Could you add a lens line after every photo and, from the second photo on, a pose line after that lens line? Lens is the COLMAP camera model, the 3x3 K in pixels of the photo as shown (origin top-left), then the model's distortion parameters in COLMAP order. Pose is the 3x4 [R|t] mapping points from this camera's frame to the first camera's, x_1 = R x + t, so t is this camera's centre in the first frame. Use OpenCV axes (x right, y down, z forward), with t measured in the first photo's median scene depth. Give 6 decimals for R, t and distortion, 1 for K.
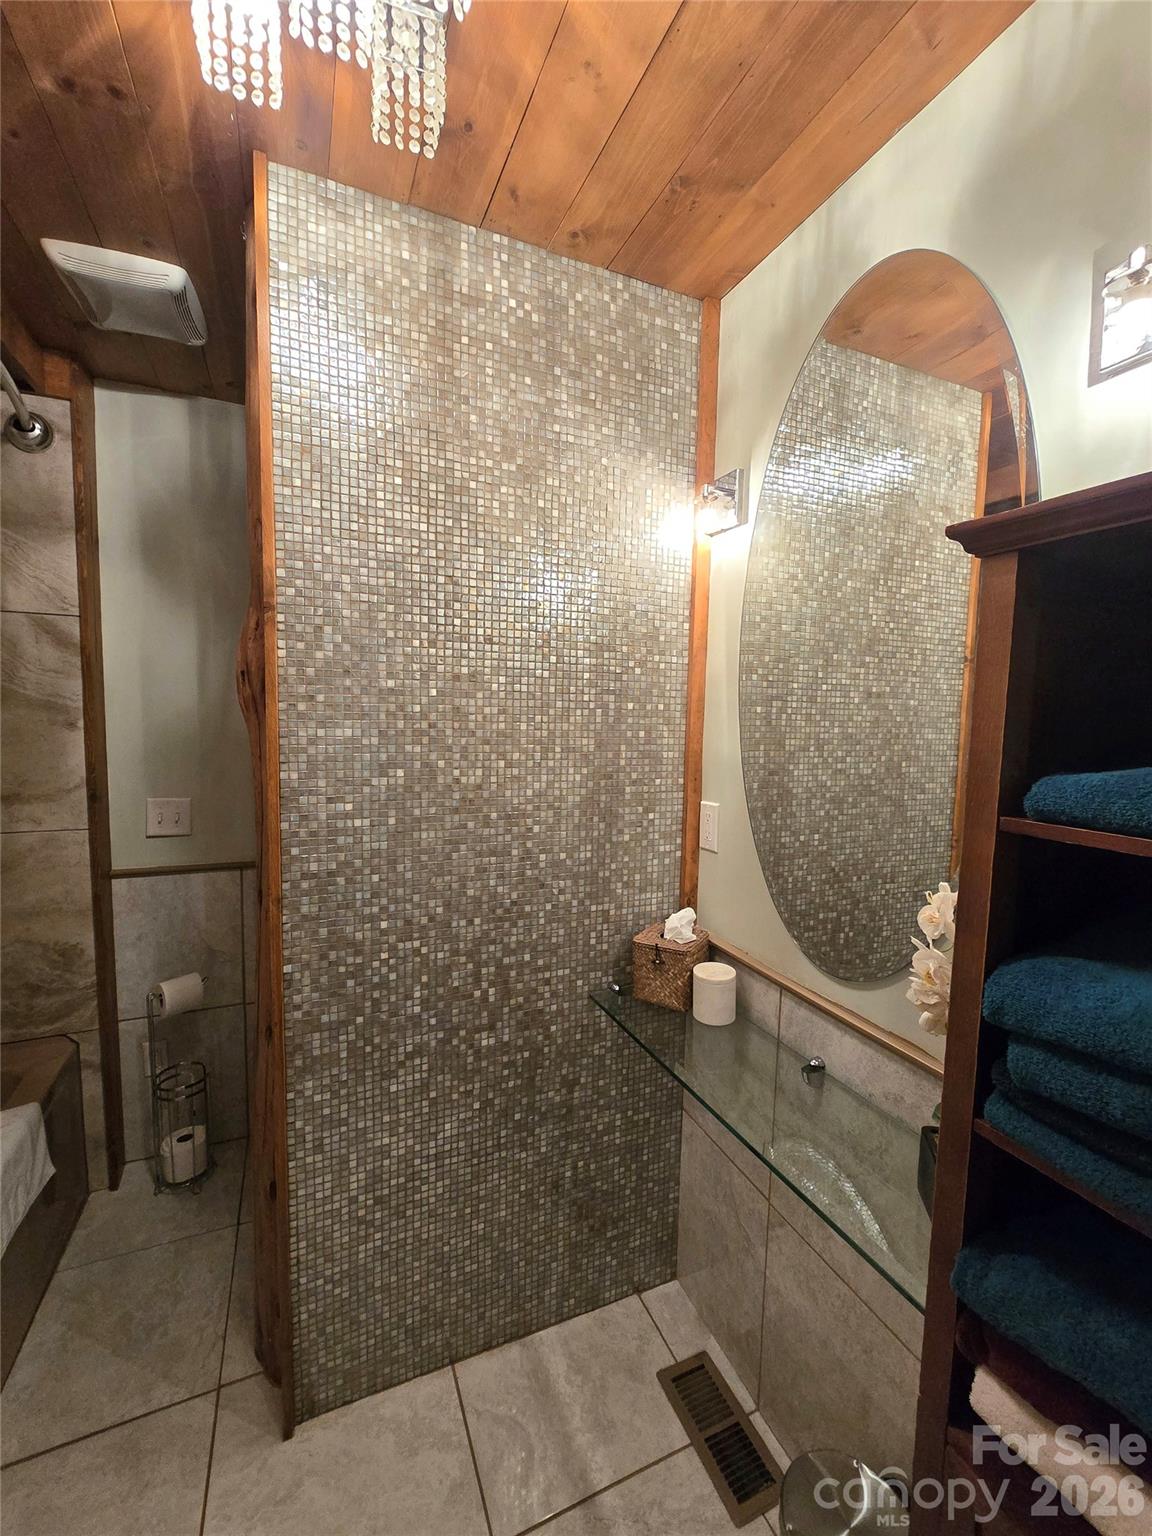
lens RADIAL K [[628.5, 0, 571.2], [0, 628.5, 761.6], [0, 0, 1]] dist [-0.009520, 0.004021]
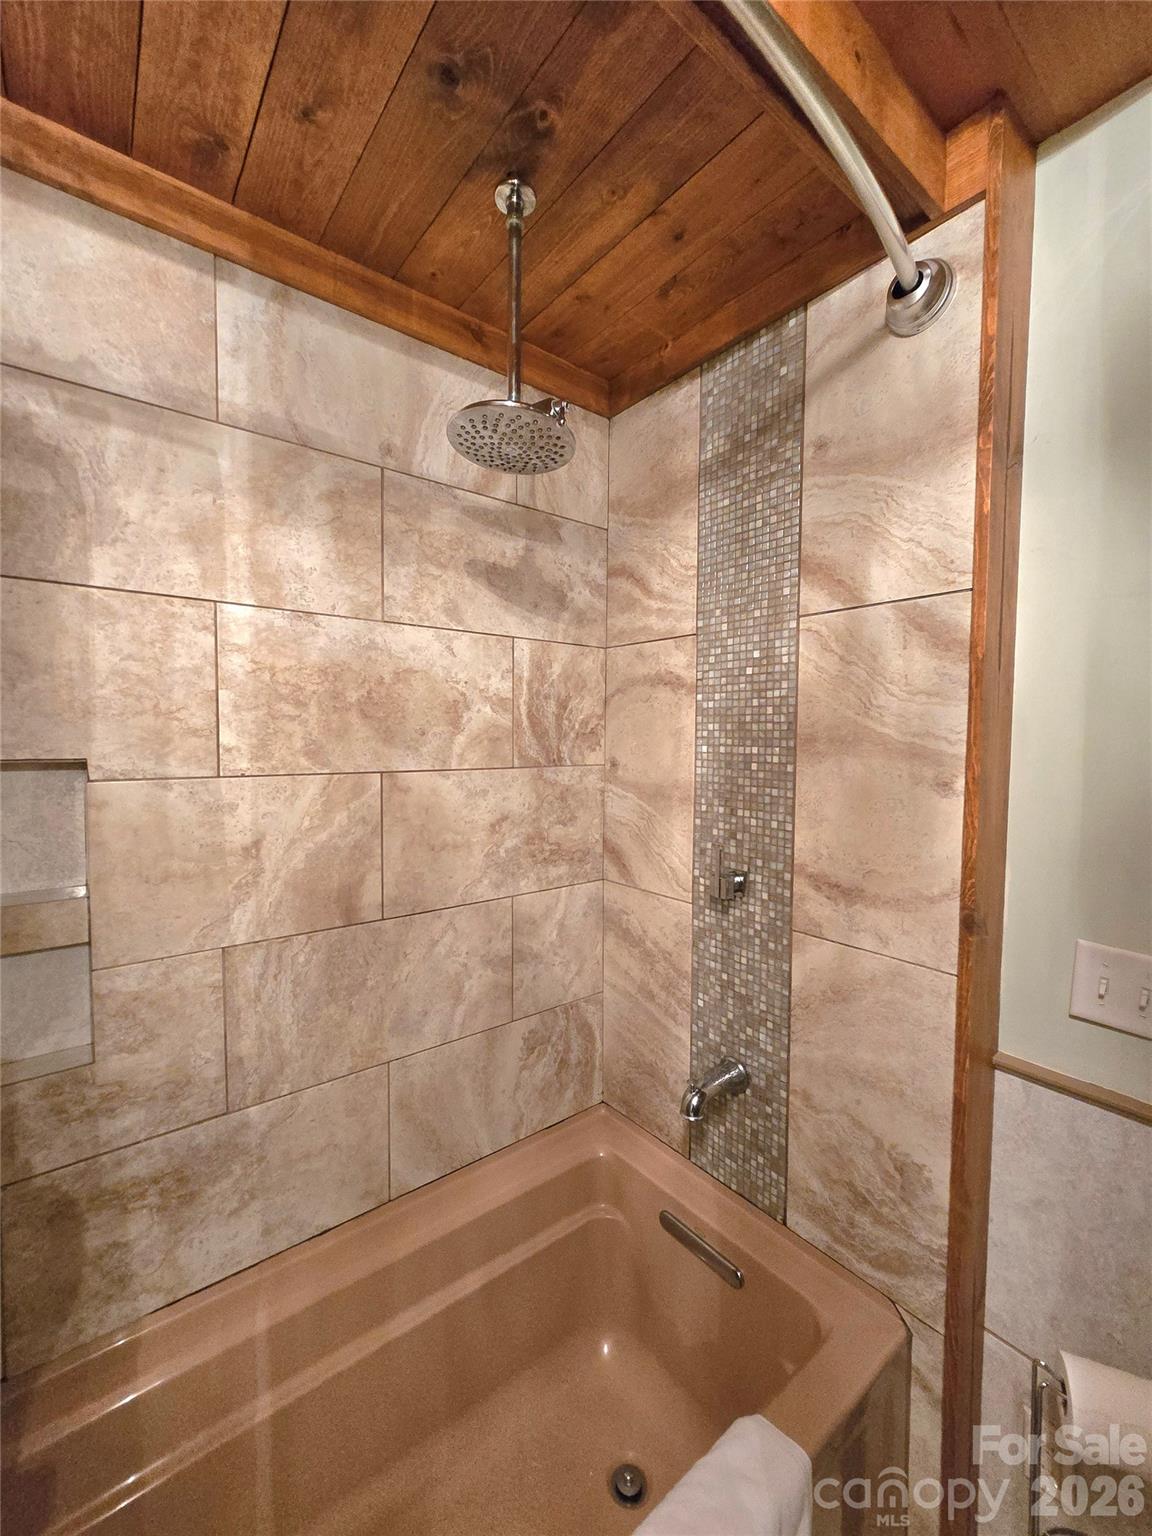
lens RADIAL K [[628.5, 0, 571.2], [0, 628.5, 761.6], [0, 0, 1]] dist [-0.009520, 0.004021]
pose [[0.249738, 0.026488, -0.967951, -0.334789], [-0.088675, 0.996051, 0.004379, -0.052871], [0.964245, 0.084740, 0.251100, 0.529300]]
